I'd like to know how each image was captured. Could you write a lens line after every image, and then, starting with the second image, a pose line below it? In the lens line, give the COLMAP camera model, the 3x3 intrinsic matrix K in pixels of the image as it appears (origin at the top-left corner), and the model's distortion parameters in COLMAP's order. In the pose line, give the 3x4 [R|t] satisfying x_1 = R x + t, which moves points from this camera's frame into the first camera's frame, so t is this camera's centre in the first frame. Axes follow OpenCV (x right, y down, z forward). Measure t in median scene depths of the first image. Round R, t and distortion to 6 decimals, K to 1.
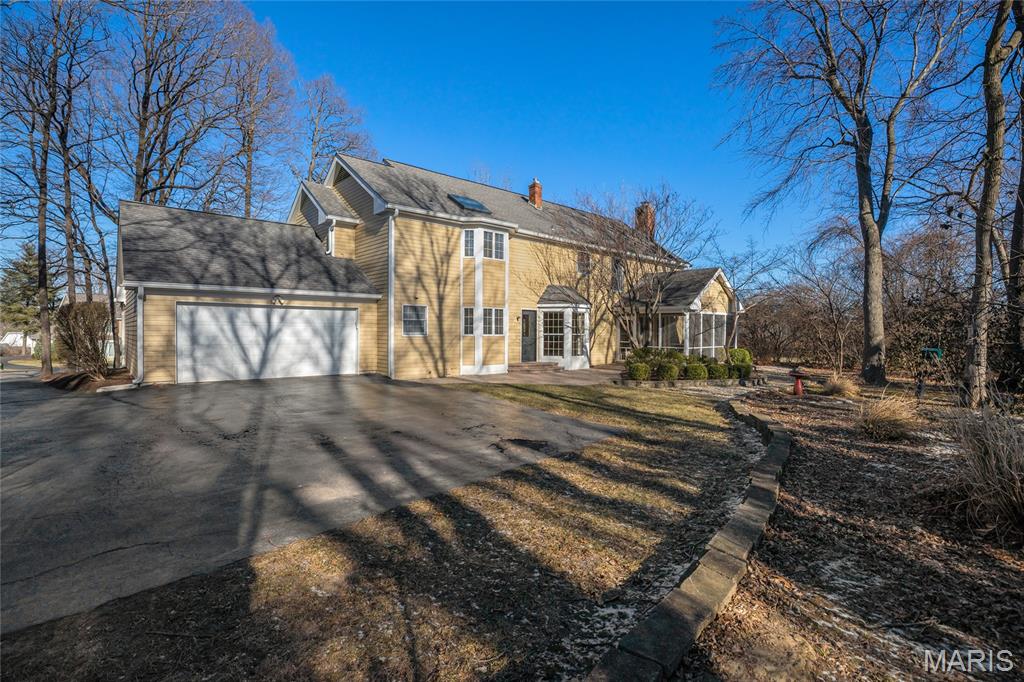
lens RADIAL K [[471.2, 0, 511.5], [0, 471.2, 338.1], [0, 0, 1]] dist [-0.027523, 0.000674]
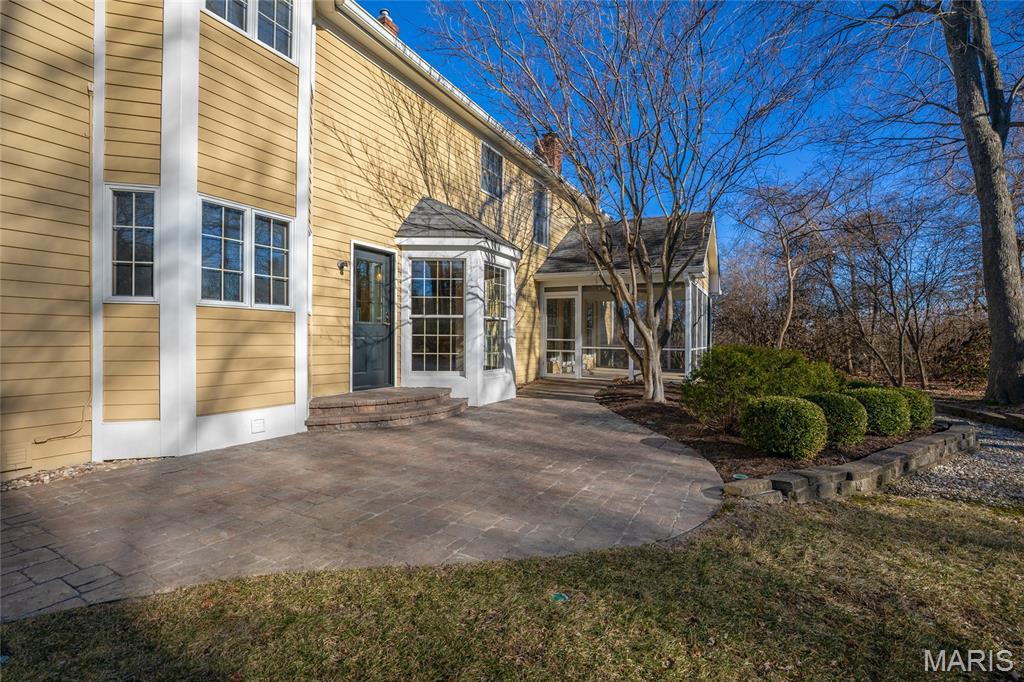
lens RADIAL K [[471.2, 0, 514.1], [0, 471.2, 338.4], [0, 0, 1]] dist [-0.027523, 0.000674]
pose [[0.939054, 0.000227, 0.343769, 0.013362], [0.004906, 0.999889, -0.014060, 0.016616], [-0.343734, 0.014890, 0.938949, 0.616274]]
